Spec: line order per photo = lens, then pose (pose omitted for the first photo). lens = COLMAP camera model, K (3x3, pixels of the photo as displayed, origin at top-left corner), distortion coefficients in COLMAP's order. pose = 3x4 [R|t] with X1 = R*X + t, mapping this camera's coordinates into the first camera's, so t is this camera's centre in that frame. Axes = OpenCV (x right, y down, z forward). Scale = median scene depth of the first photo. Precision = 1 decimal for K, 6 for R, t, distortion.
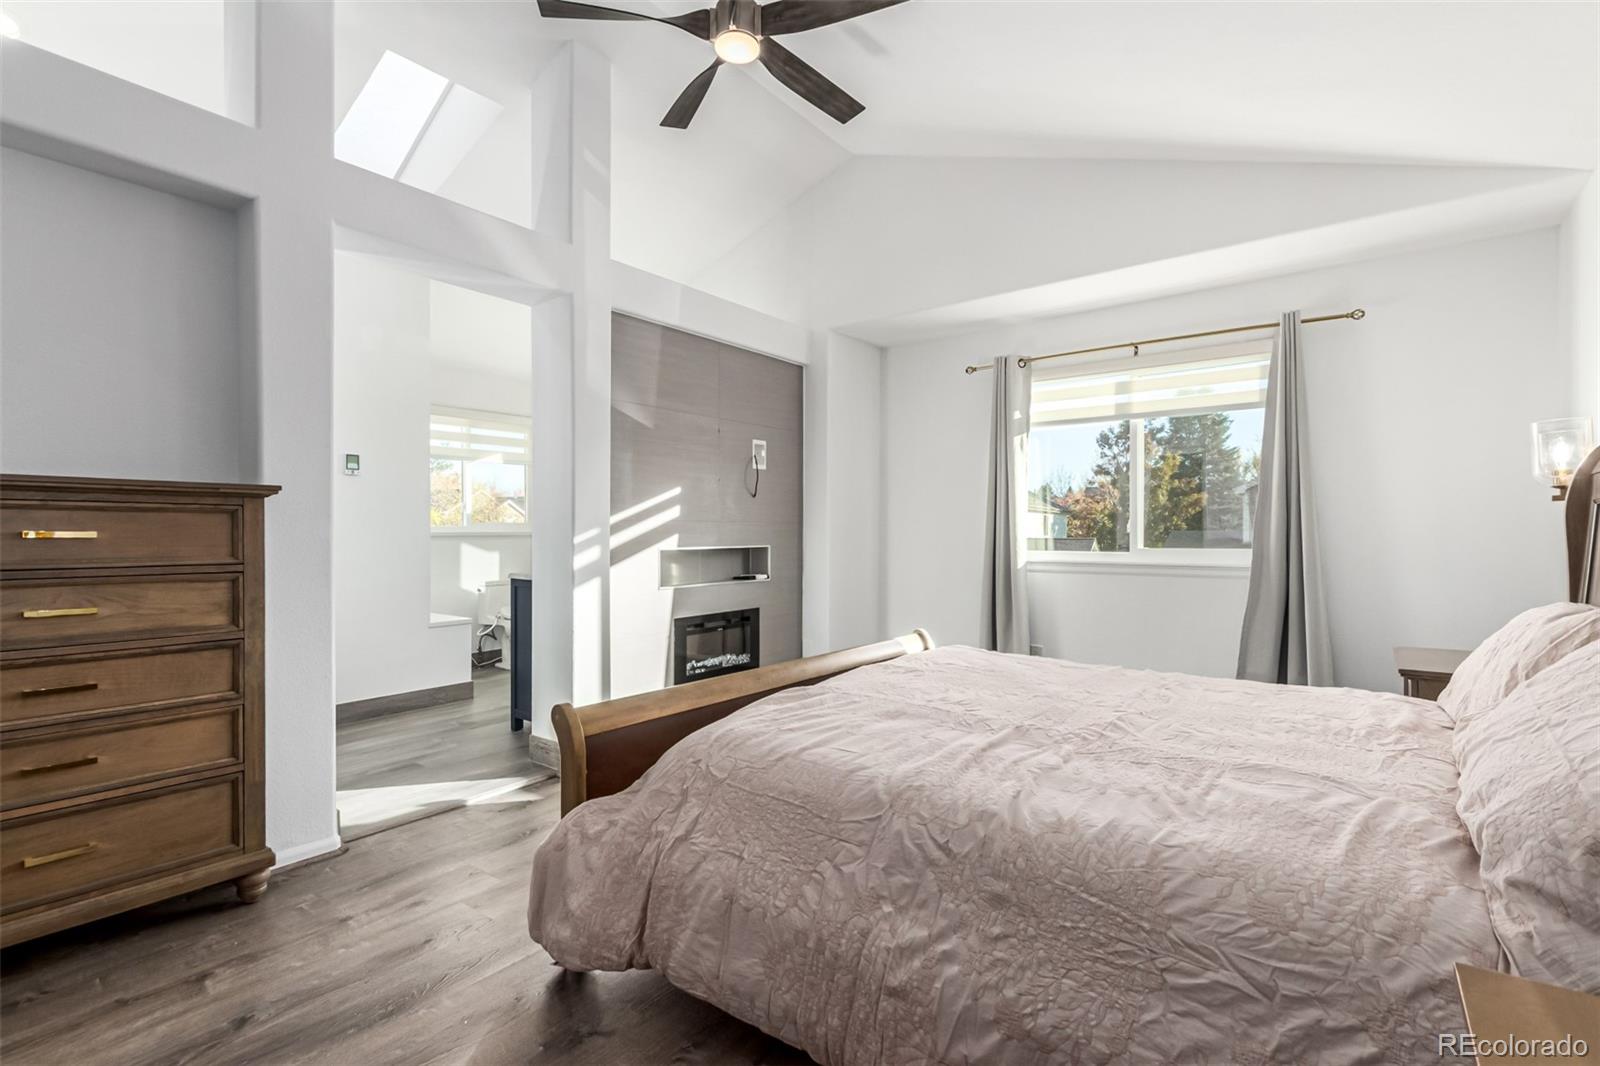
lens RADIAL K [[730.4, 0, 804.7], [0, 730.4, 534.6], [0, 0, 1]] dist [0.001901, -0.001660]
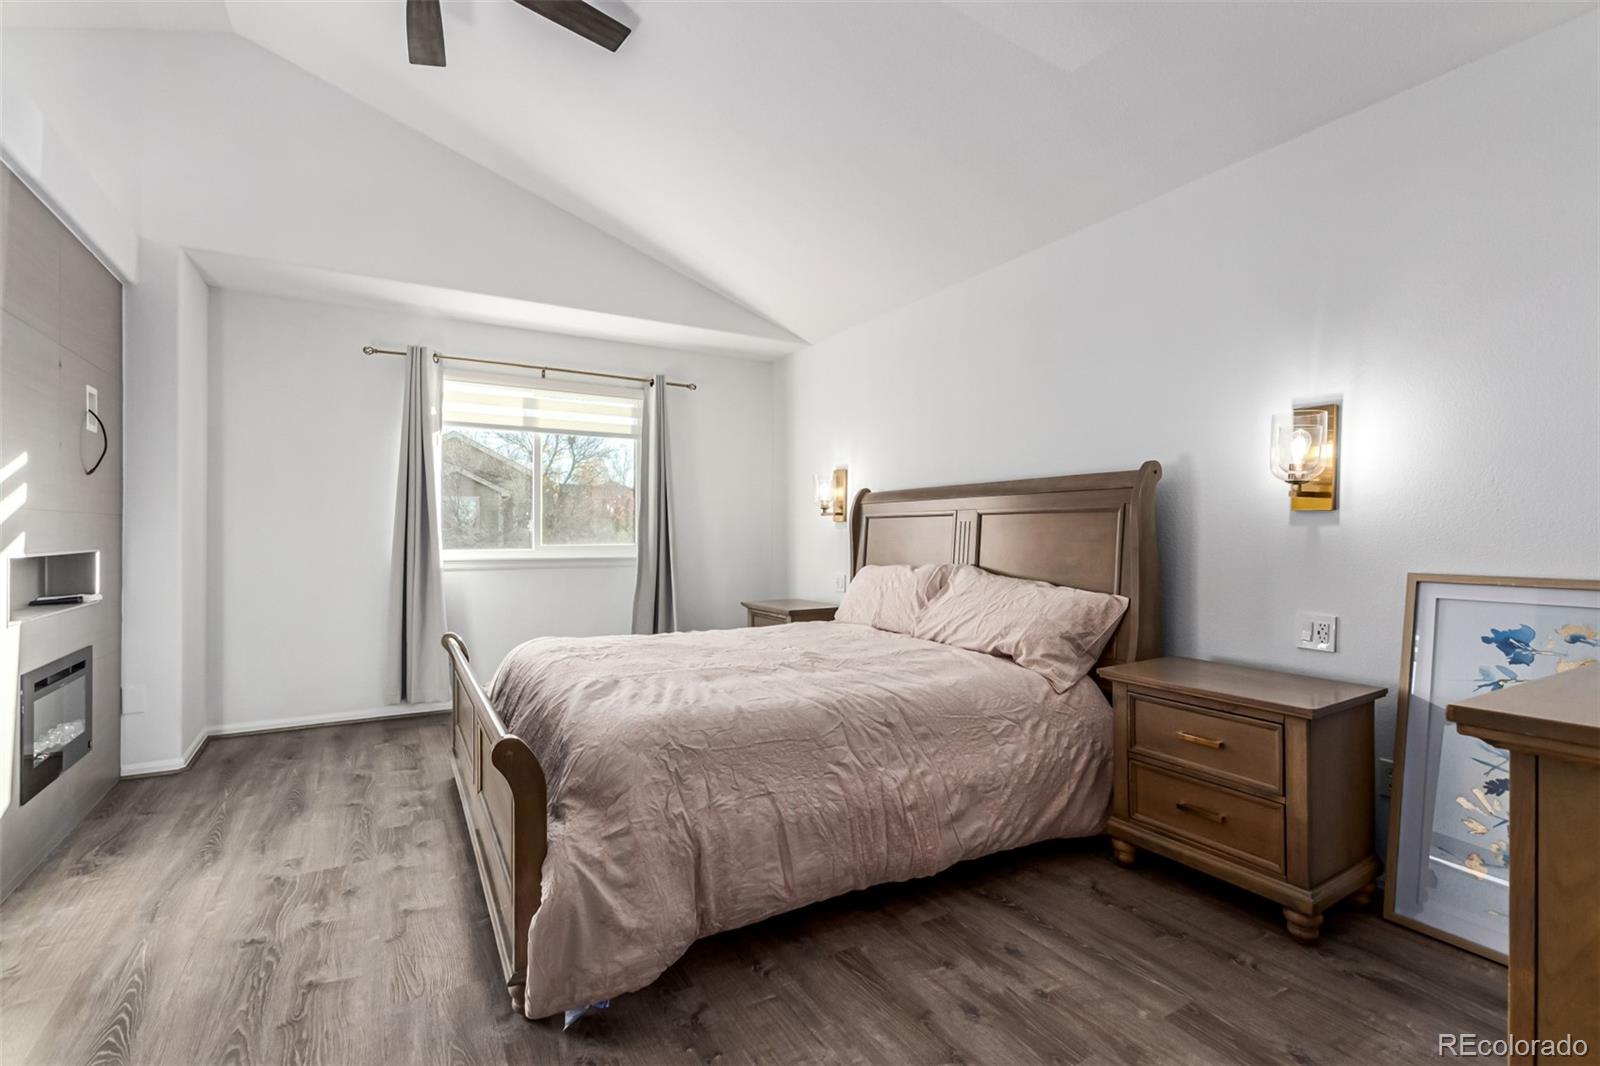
lens RADIAL K [[730.4, 0, 804.7], [0, 730.4, 534.6], [0, 0, 1]] dist [0.001901, -0.001660]
pose [[0.376411, -0.000089, 0.926453, -0.530444], [-0.000056, 1.000000, 0.000119, 0.002603], [-0.926453, -0.000097, 0.376411, 0.211590]]
